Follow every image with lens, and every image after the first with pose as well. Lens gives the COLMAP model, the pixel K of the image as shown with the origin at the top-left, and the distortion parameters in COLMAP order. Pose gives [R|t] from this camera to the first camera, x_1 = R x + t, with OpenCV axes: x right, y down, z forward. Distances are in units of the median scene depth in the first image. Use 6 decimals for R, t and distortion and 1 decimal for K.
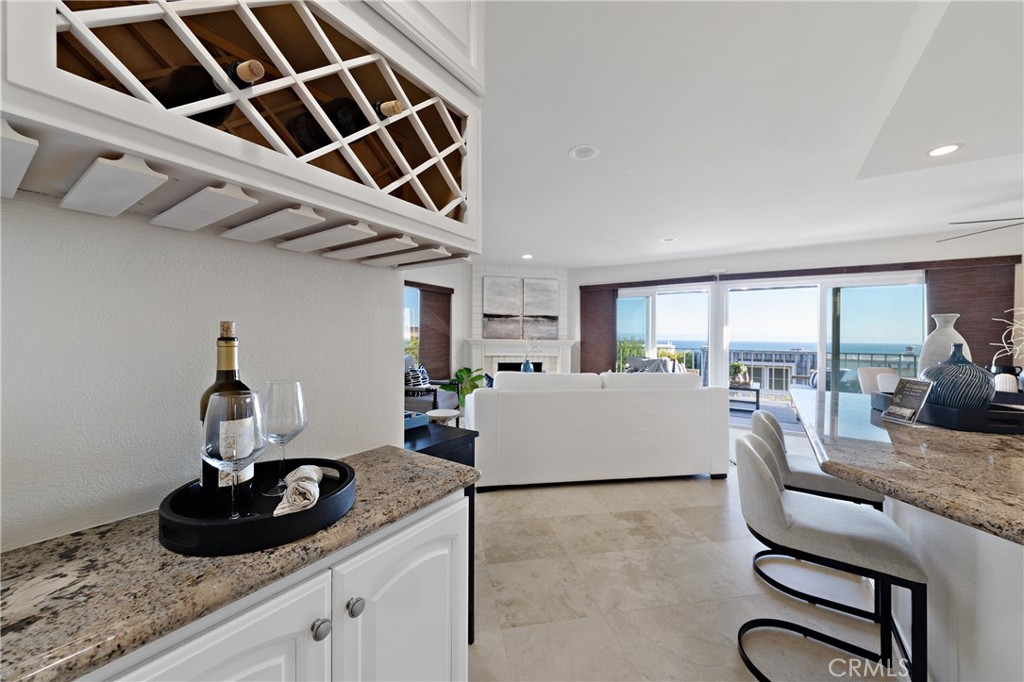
lens RADIAL K [[379.8, 0, 509.3], [0, 379.8, 336.4], [0, 0, 1]] dist [-0.002573, -0.000089]
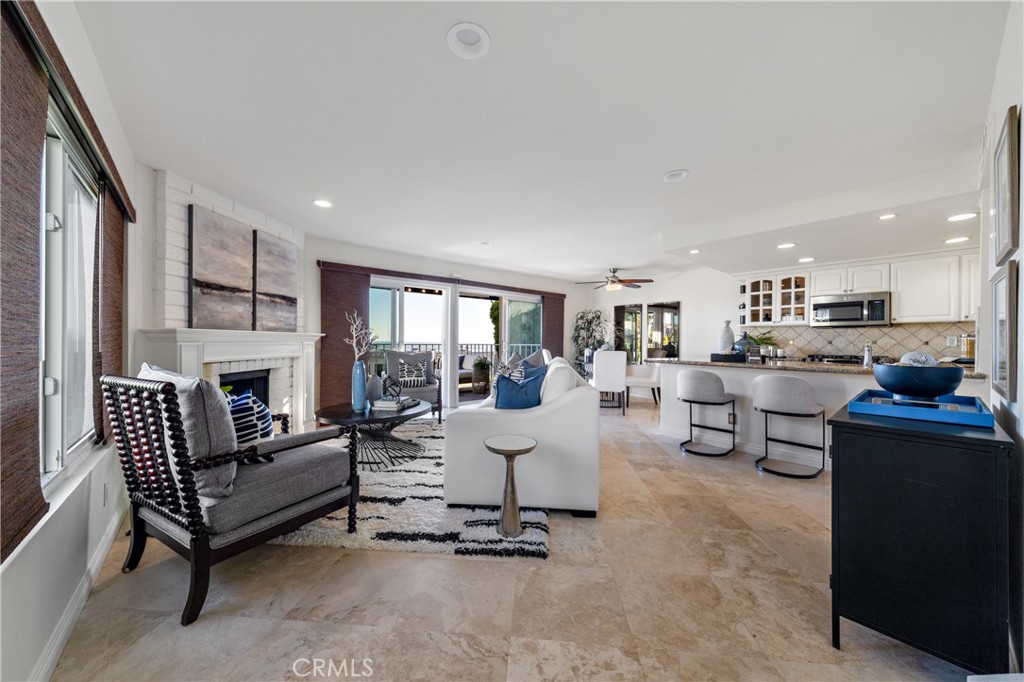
lens RADIAL K [[360.5, 0, 512.6], [0, 360.5, 341.0], [0, 0, 1]] dist [0.001309, 0.000074]
pose [[0.265106, -0.009871, 0.964169, -0.407885], [-0.007445, 0.999897, 0.012283, 0.013199], [-0.964191, -0.010434, 0.265005, 0.456774]]
